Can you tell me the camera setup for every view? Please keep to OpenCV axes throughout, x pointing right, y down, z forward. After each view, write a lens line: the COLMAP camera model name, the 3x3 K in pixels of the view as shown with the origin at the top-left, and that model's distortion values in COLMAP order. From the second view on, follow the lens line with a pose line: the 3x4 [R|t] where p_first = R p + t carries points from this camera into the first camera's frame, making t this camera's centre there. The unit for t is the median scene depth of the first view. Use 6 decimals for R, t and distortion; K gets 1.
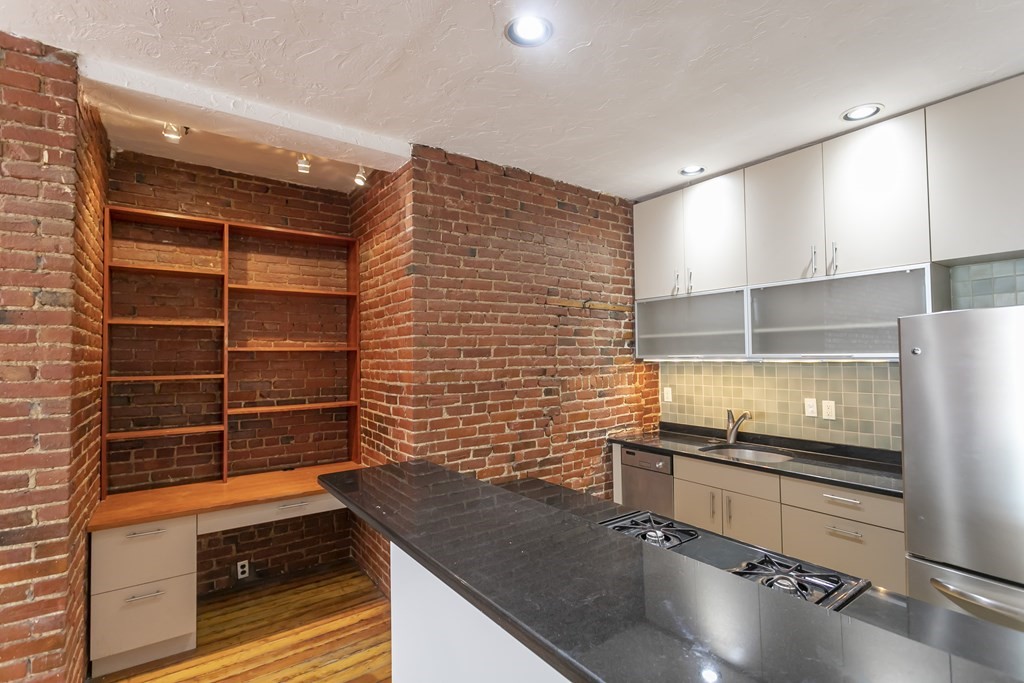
lens RADIAL K [[481.0, 0, 512.0], [0, 481.0, 341.5], [0, 0, 1]] dist [-0.002410, 0.001276]
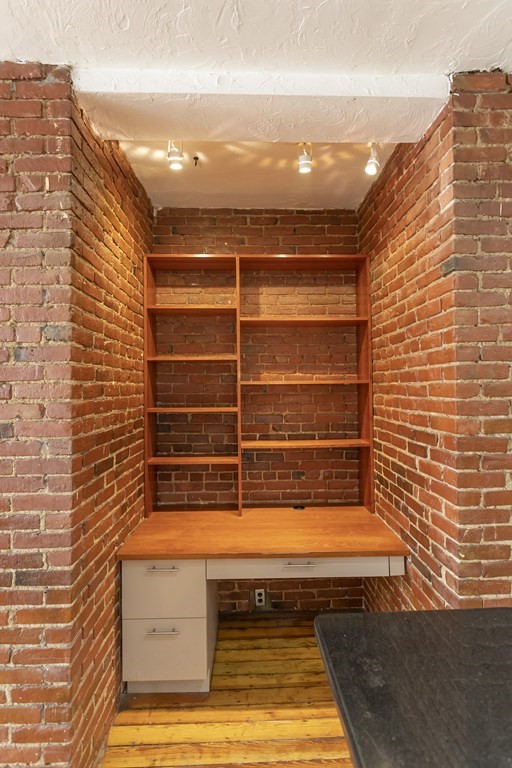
lens RADIAL K [[371.8, 0, 256.0], [0, 371.8, 382.1], [0, 0, 1]] dist [0.001043, 0.000964]
pose [[0.831786, -0.002671, -0.555090, -0.136673], [0.016447, 0.999668, 0.019836, -0.000332], [0.554852, -0.025629, 0.831554, 0.377326]]
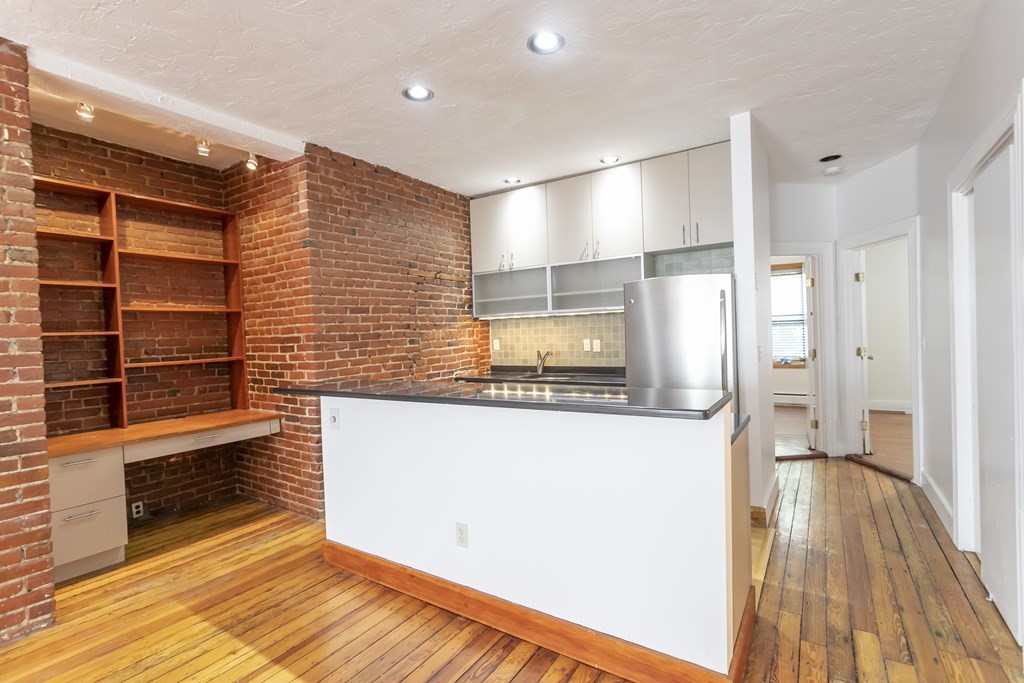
lens RADIAL K [[481.0, 0, 512.0], [0, 481.0, 341.5], [0, 0, 1]] dist [-0.002410, 0.001276]
pose [[0.932564, -0.028361, 0.359890, -0.156049], [0.013220, 0.998924, 0.044462, 0.054811], [-0.360764, -0.036706, 0.931935, -0.351568]]
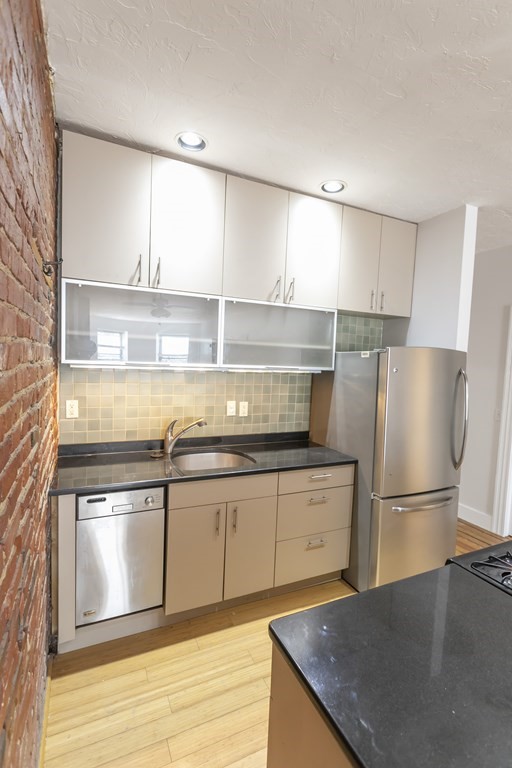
lens RADIAL K [[362.0, 0, 256.9], [0, 362.0, 384.3], [0, 0, 1]] dist [0.001080, 0.000698]
pose [[0.177178, -0.052775, 0.982763, -0.258502], [-0.072284, 0.995167, 0.066473, 0.012154], [-0.981521, -0.082815, 0.172507, 0.797709]]
